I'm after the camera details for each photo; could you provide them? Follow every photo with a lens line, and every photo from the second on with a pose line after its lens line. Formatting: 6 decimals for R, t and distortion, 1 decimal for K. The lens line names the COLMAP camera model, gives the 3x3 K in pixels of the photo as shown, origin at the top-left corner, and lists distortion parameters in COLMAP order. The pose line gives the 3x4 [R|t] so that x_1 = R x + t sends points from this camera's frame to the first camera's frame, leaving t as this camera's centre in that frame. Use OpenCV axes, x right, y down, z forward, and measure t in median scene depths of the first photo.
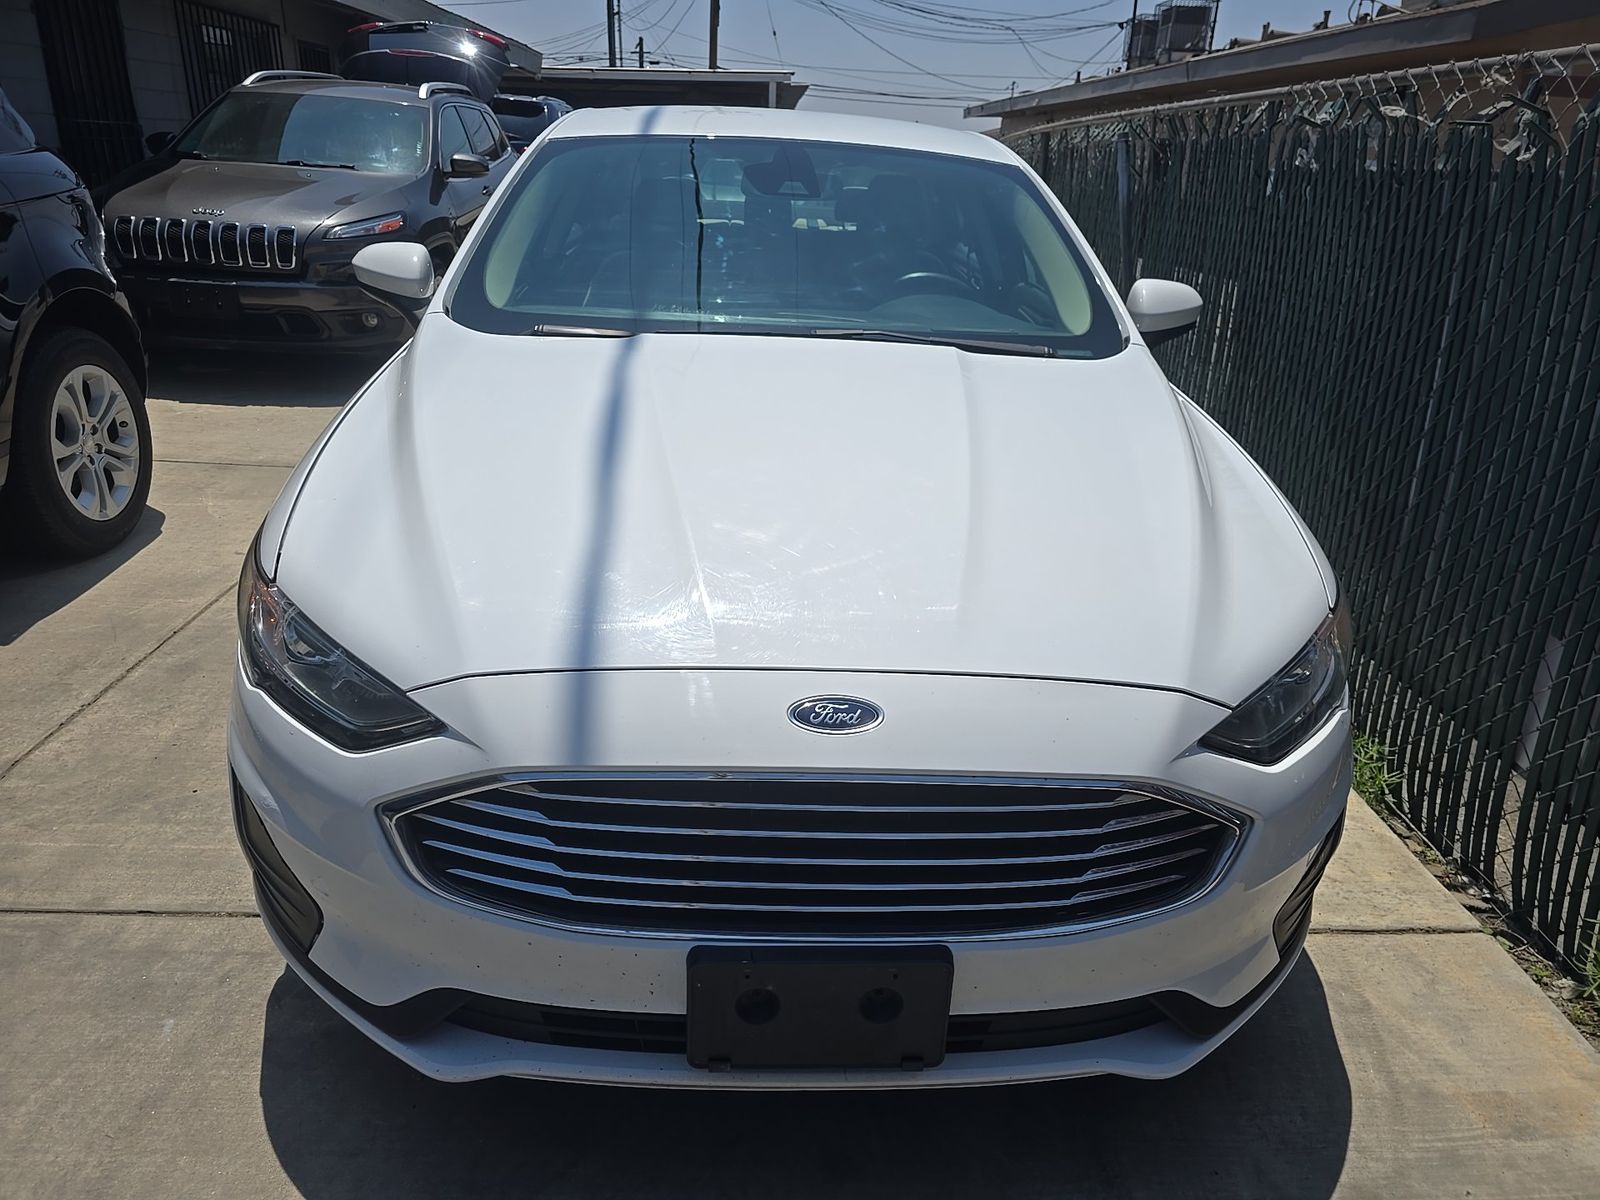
lens RADIAL K [[1085.6, 0, 797.9], [0, 1085.6, 598.8], [0, 0, 1]] dist [0.041851, -0.038047]
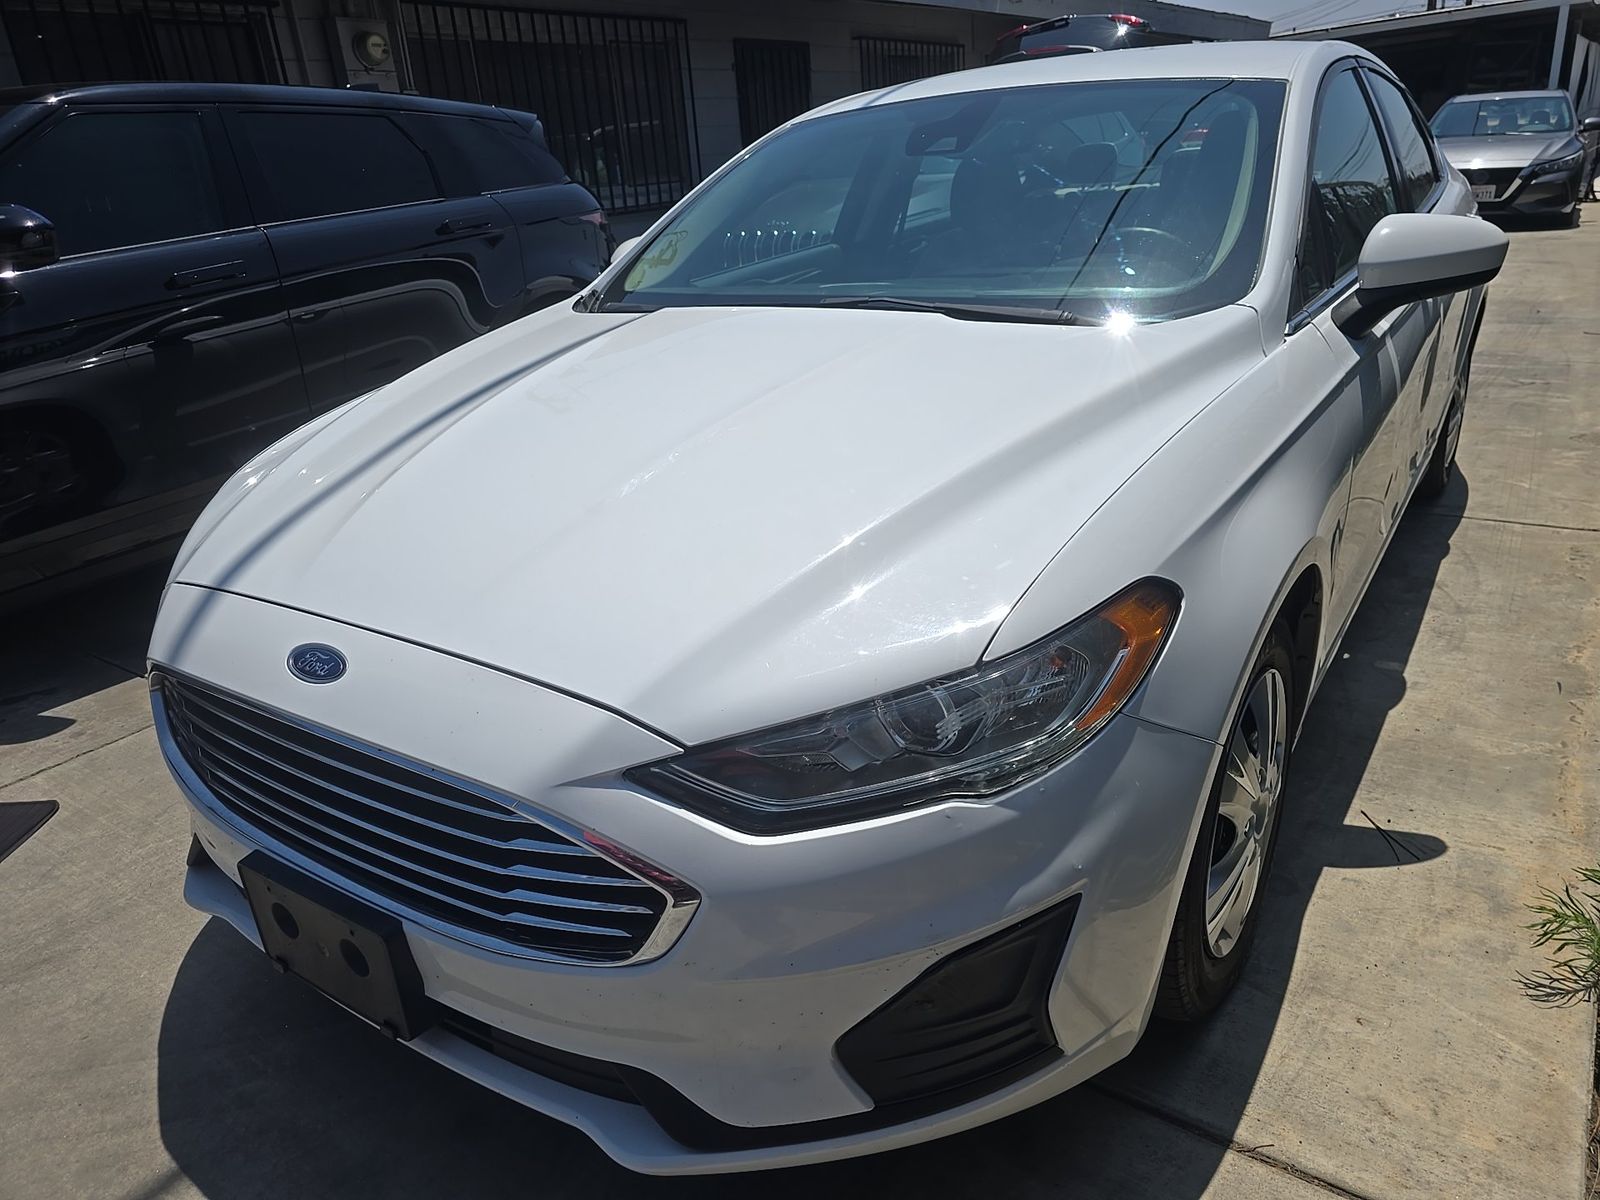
lens RADIAL K [[1085.6, 0, 798.3], [0, 1085.6, 600.1], [0, 0, 1]] dist [0.041851, -0.038047]
pose [[0.789591, 0.131338, -0.599414, 0.405997], [-0.128119, 0.990583, 0.048279, -0.024759], [0.600110, 0.038676, 0.798982, 0.178237]]
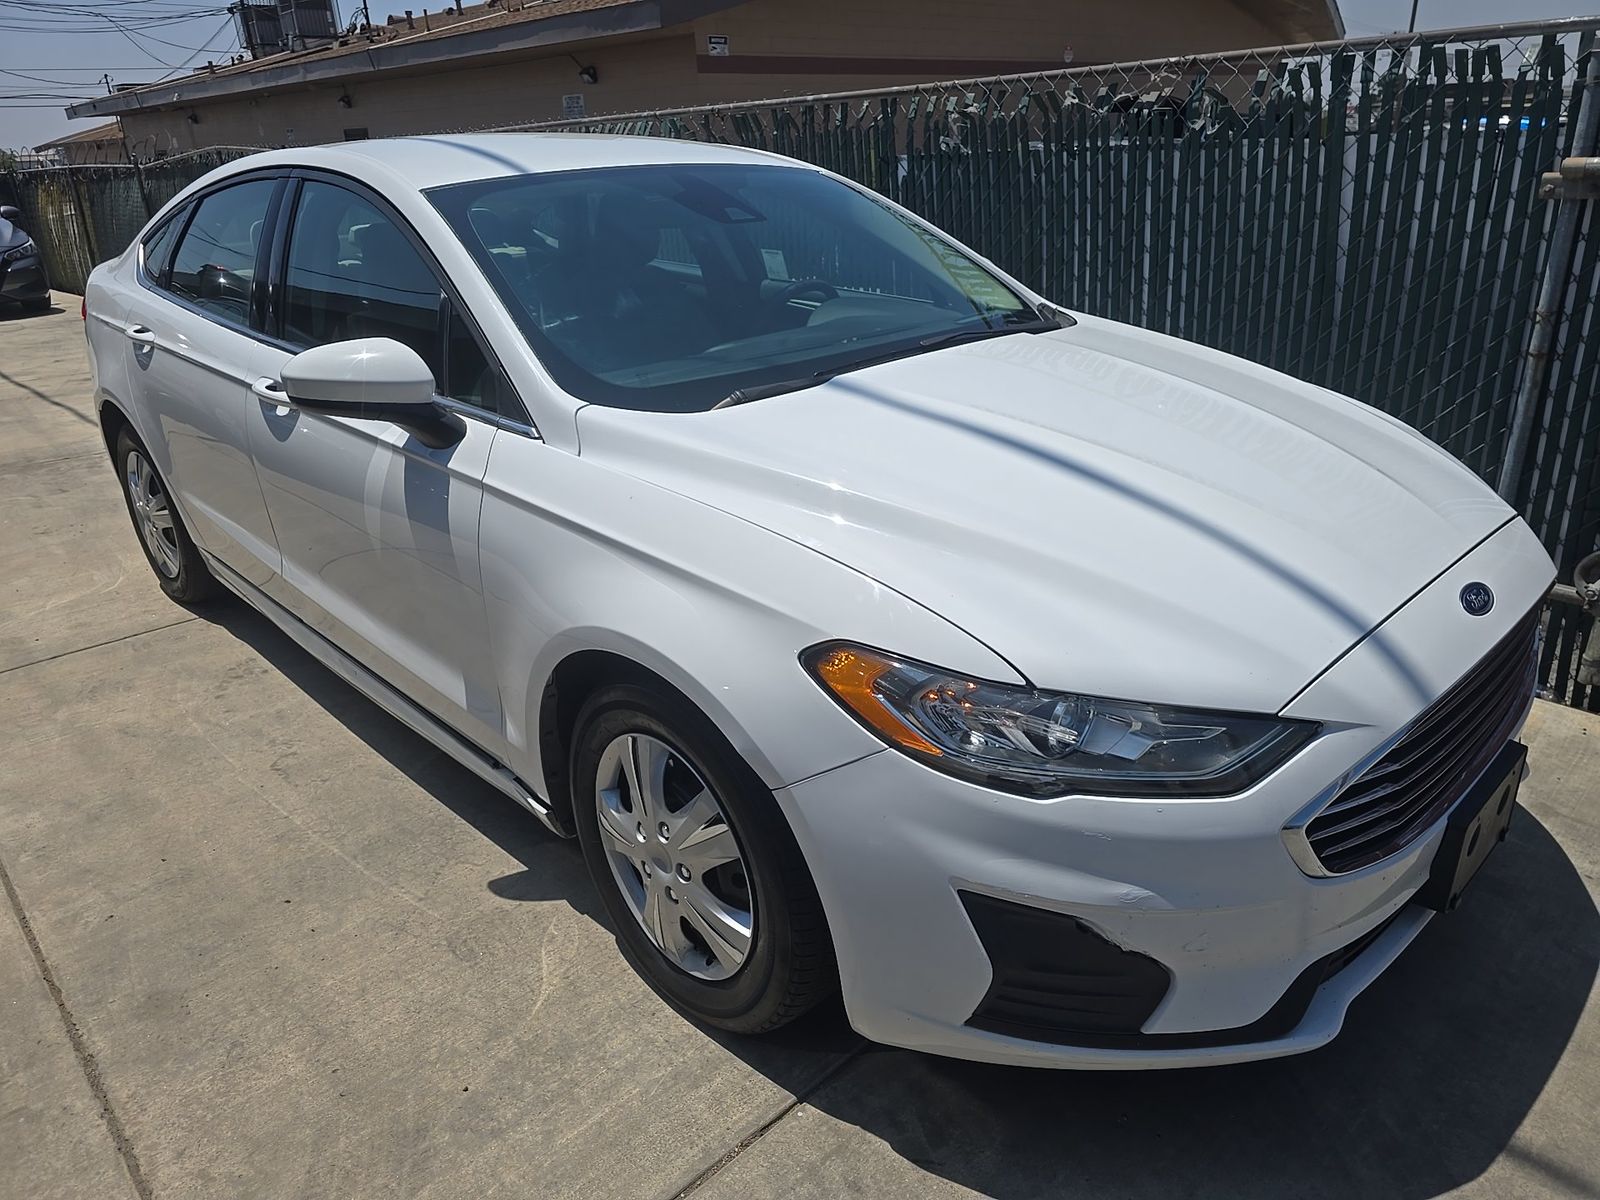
lens RADIAL K [[1085.6, 0, 804.1], [0, 1085.6, 593.1], [0, 0, 1]] dist [0.041851, -0.038047]
pose [[0.746331, -0.318764, 0.584277, -0.533411], [0.313909, 0.942667, 0.113317, -0.119760], [-0.586900, 0.098838, 0.803604, 0.168231]]
